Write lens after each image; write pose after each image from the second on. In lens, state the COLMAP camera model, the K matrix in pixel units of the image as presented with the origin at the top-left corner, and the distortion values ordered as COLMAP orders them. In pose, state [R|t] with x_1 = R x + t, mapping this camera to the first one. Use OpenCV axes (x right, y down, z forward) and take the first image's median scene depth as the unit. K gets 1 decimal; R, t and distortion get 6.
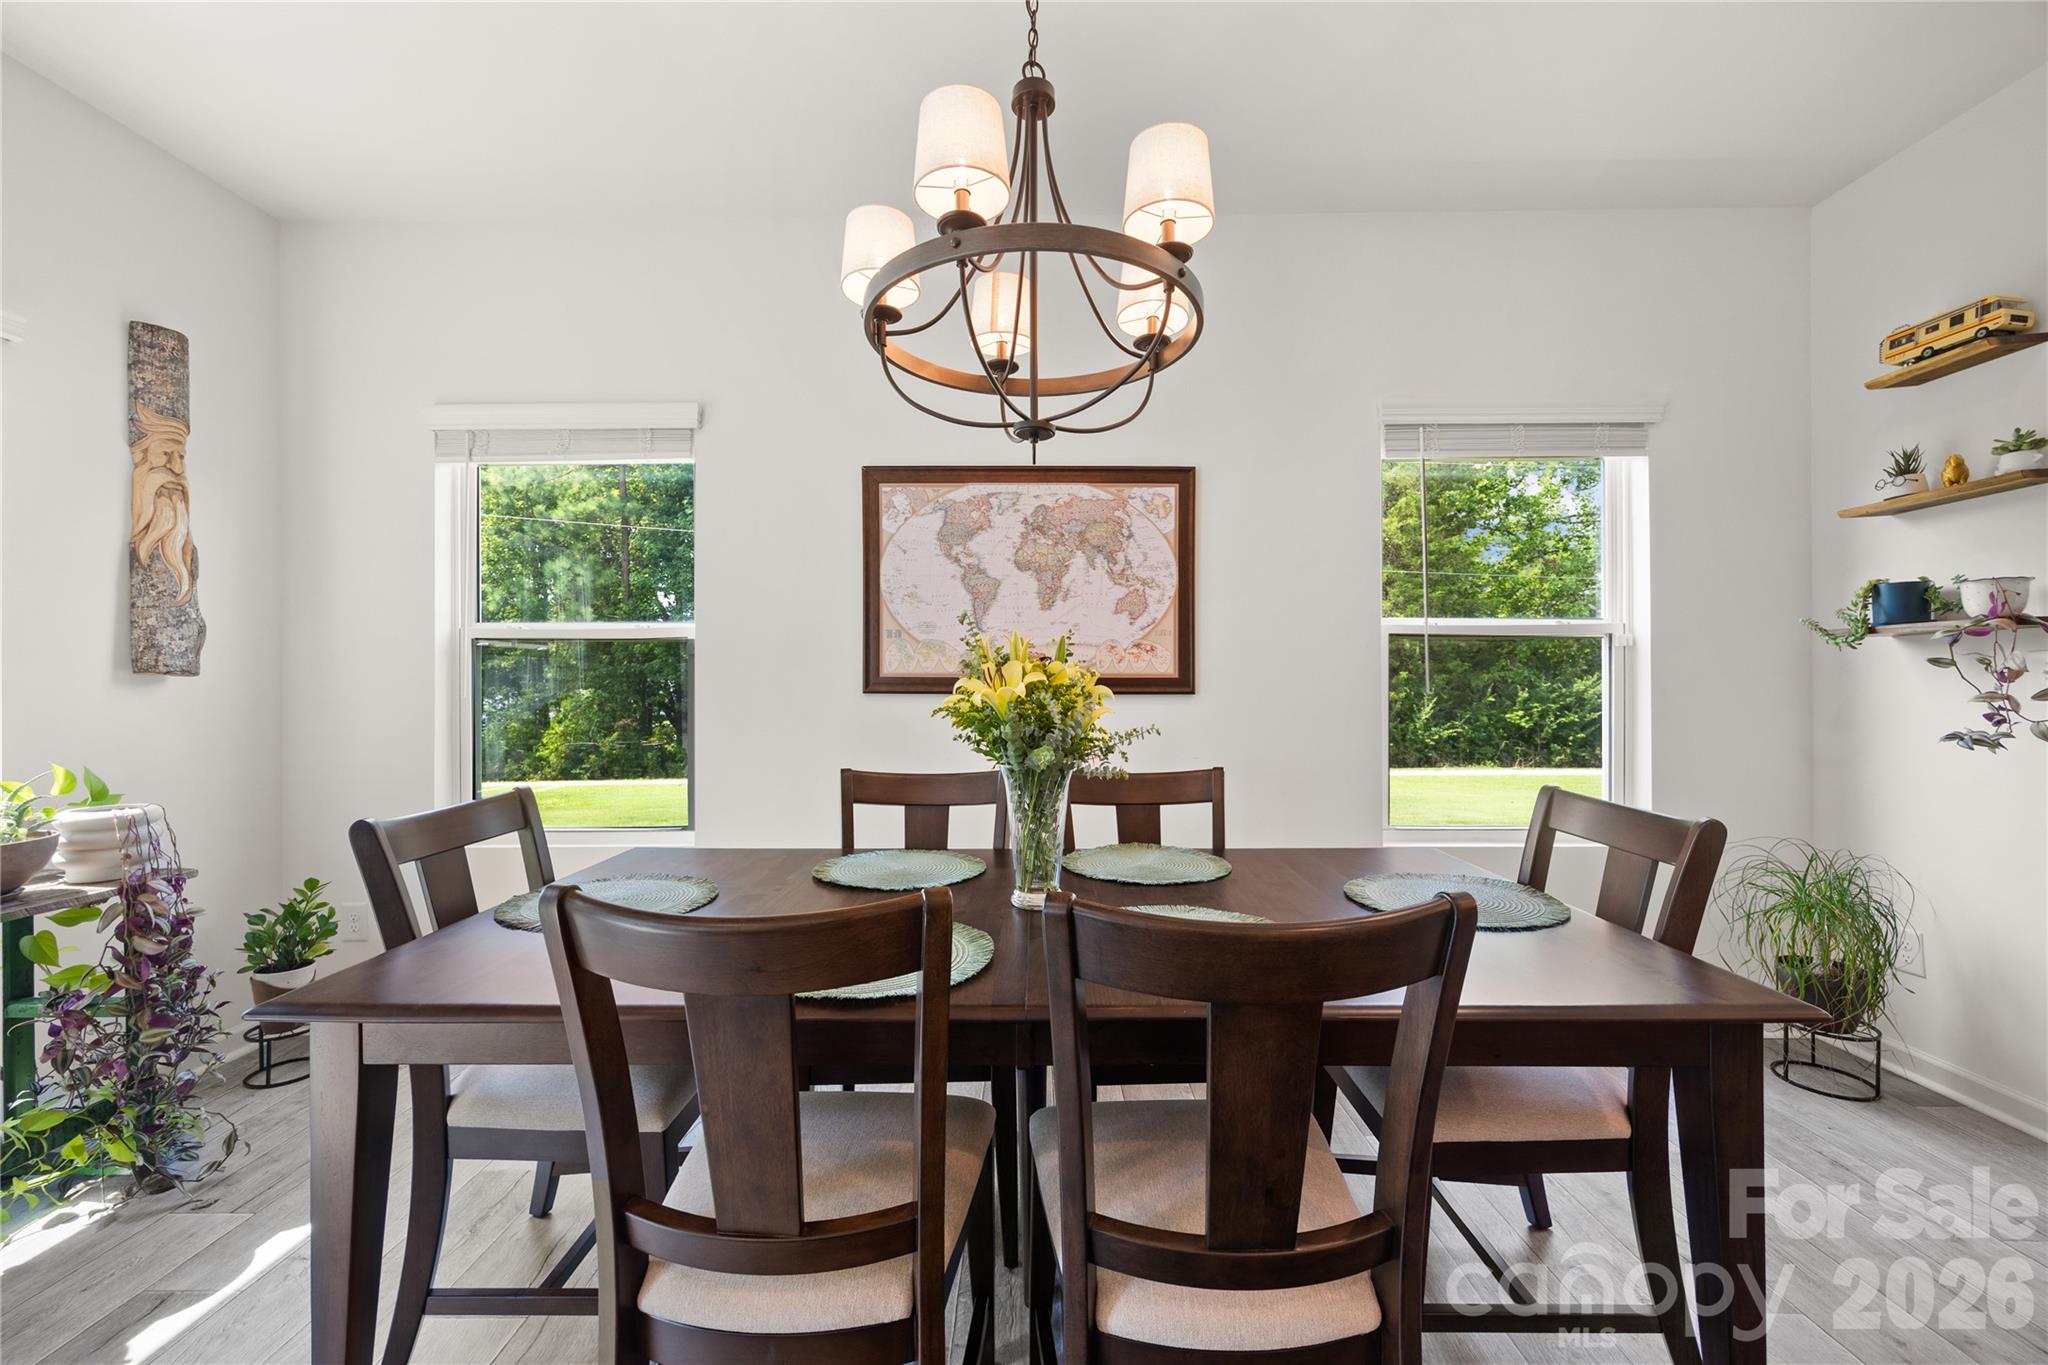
lens RADIAL K [[798.4, 0, 1023.3], [0, 798.4, 684.6], [0, 0, 1]] dist [0.001099, -0.000214]
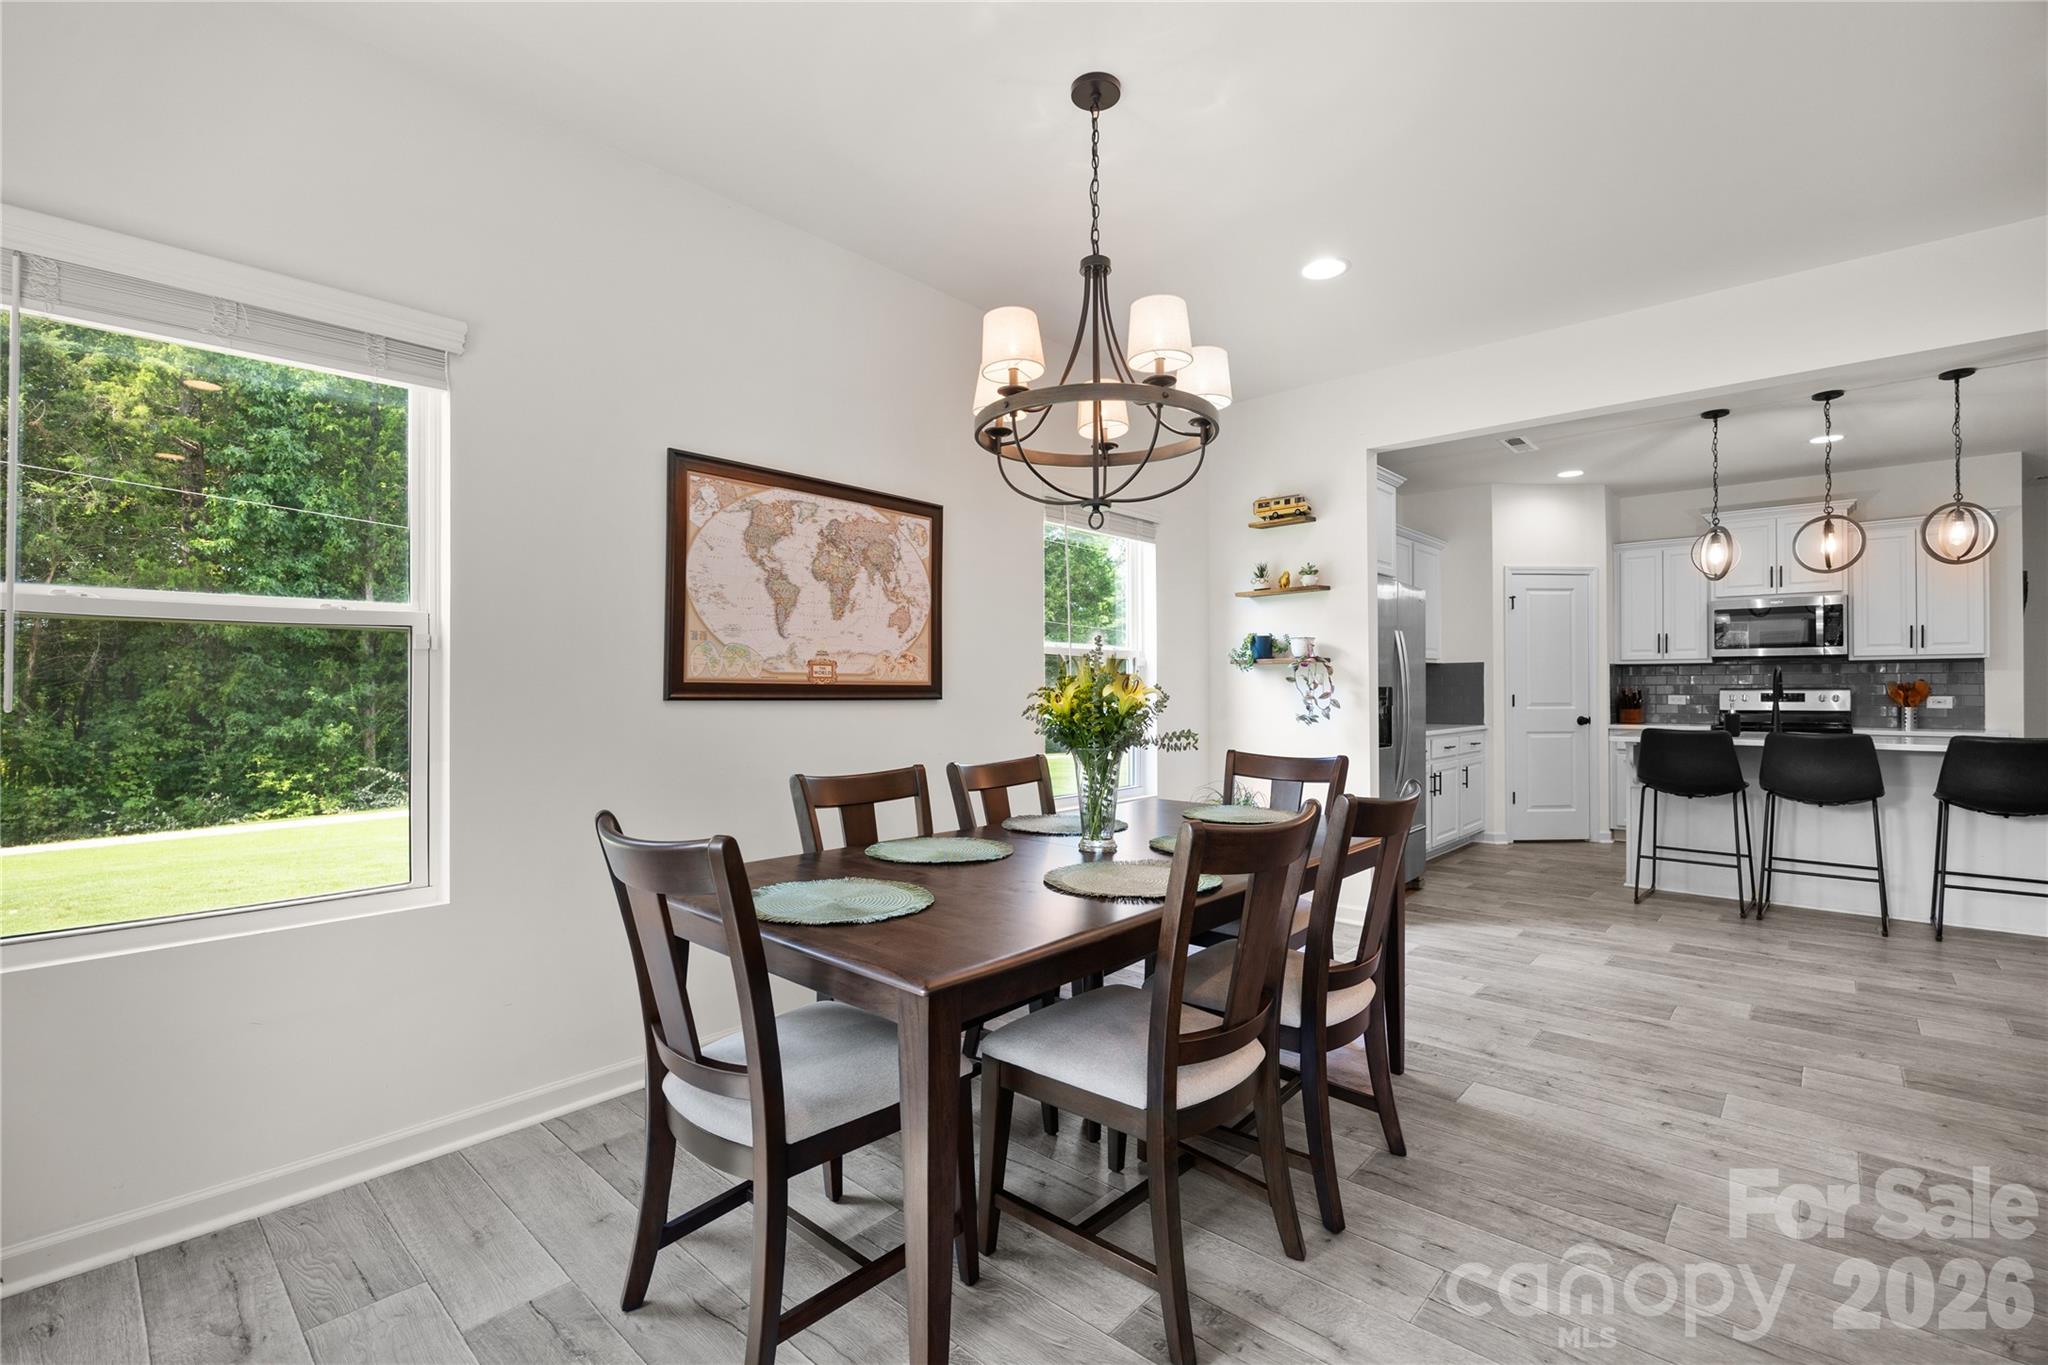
lens RADIAL K [[896.2, 0, 1025.6], [0, 896.2, 685.5], [0, 0, 1]] dist [-0.011905, -0.000362]
pose [[0.664853, 0.005719, 0.746952, -0.685878], [0.001575, 0.999958, -0.009058, 0.003964], [-0.746972, 0.007198, 0.664816, 0.033330]]
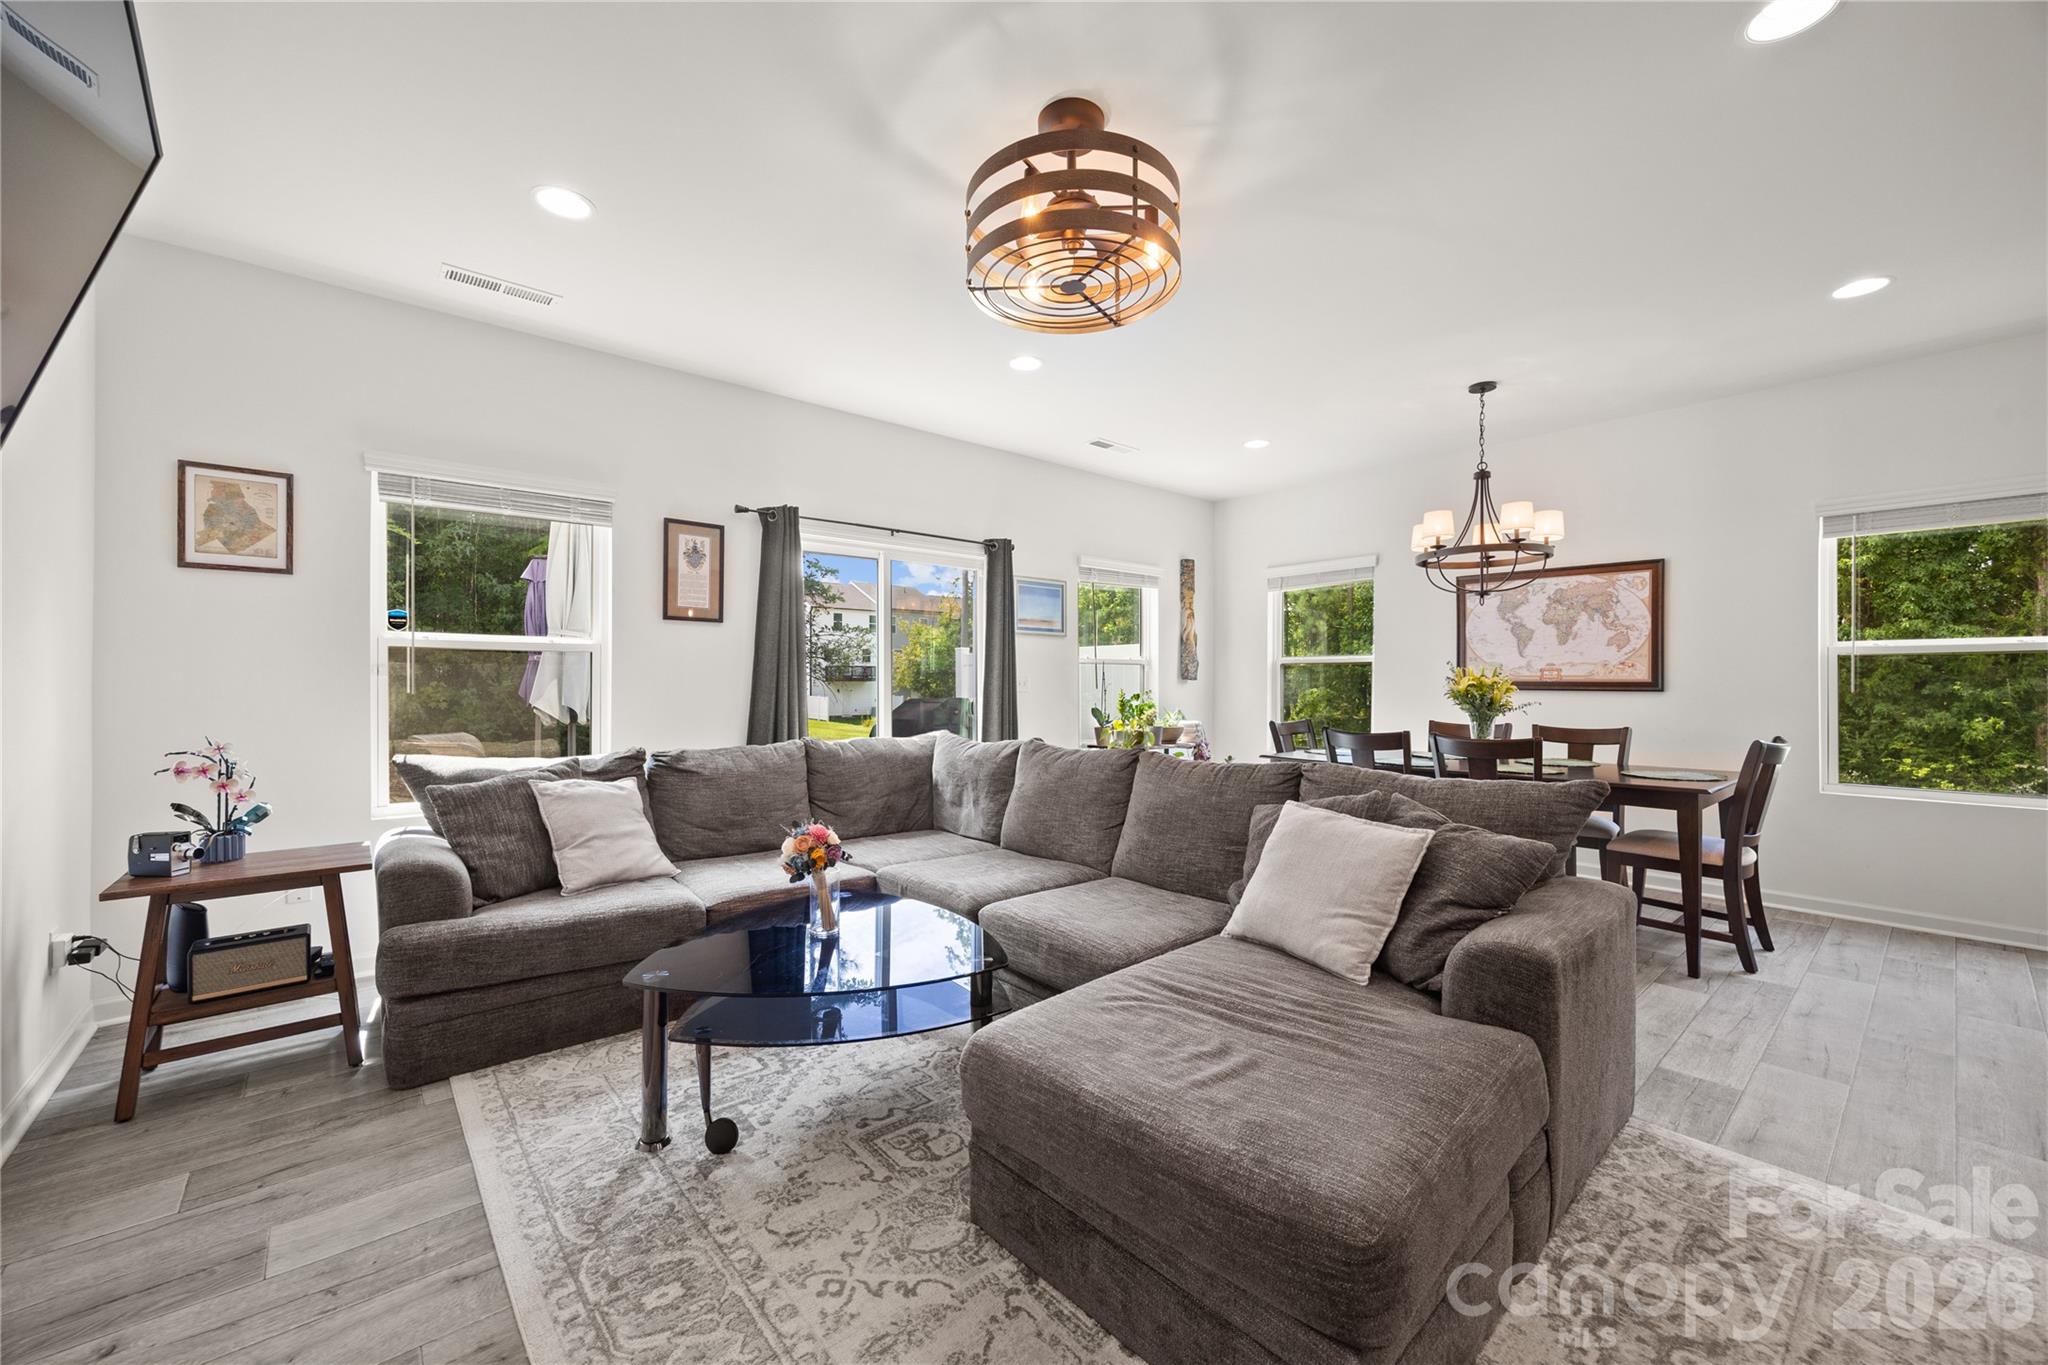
lens RADIAL K [[798.4, 0, 1021.3], [0, 798.4, 680.5], [0, 0, 1]] dist [0.001099, -0.000214]
pose [[0.656947, 0.002533, -0.753933, 0.600879], [-0.006658, 0.999975, -0.002443, 0.001580], [0.753908, 0.006625, 0.656947, -1.159228]]
